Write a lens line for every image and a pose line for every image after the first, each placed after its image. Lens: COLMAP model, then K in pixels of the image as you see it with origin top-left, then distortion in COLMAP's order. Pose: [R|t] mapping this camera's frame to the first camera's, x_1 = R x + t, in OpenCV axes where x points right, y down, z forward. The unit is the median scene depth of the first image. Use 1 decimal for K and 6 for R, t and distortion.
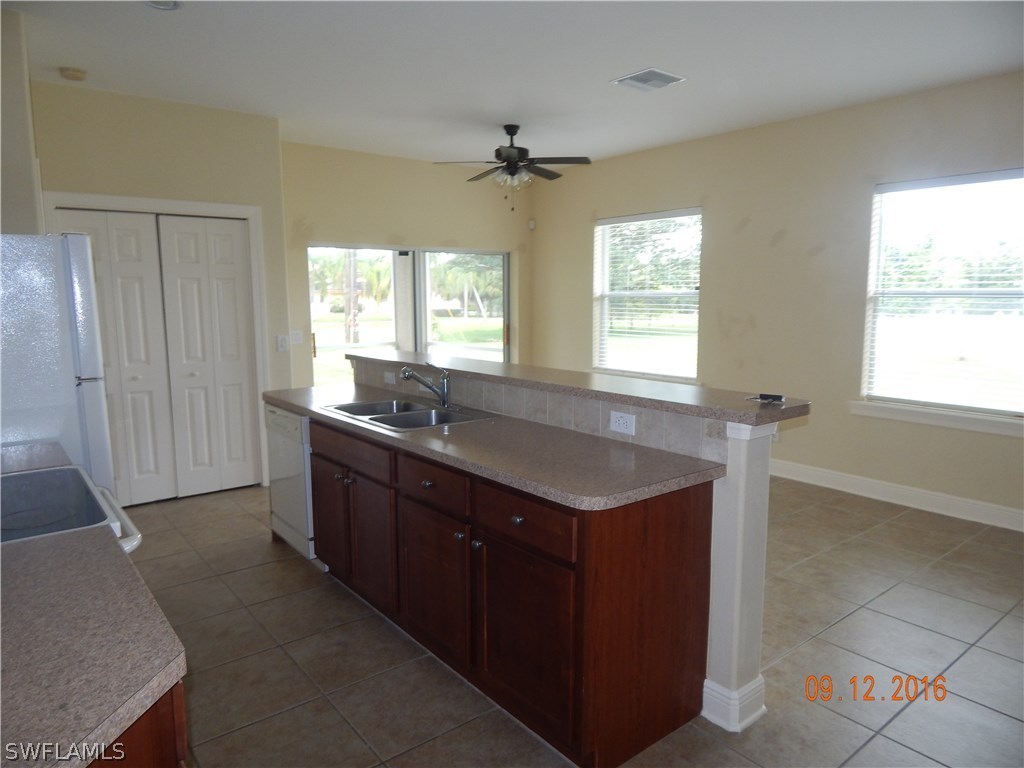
lens RADIAL K [[672.1, 0, 515.8], [0, 672.1, 382.1], [0, 0, 1]] dist [-0.001137, -0.005621]
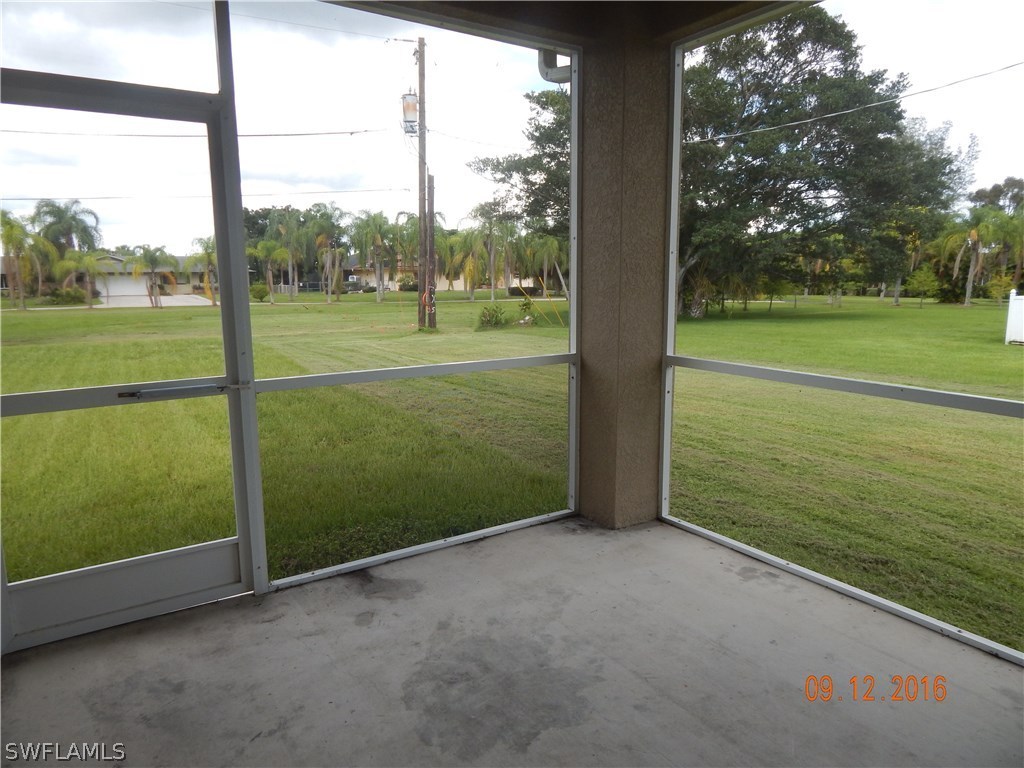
lens RADIAL K [[672.1, 0, 515.8], [0, 672.1, 382.1], [0, 0, 1]] dist [-0.001137, -0.005621]
pose [[0.995171, 0.015518, -0.096925, -0.428662], [-0.012633, 0.999461, 0.030316, -0.134538], [0.097344, -0.028945, 0.994830, 1.509771]]
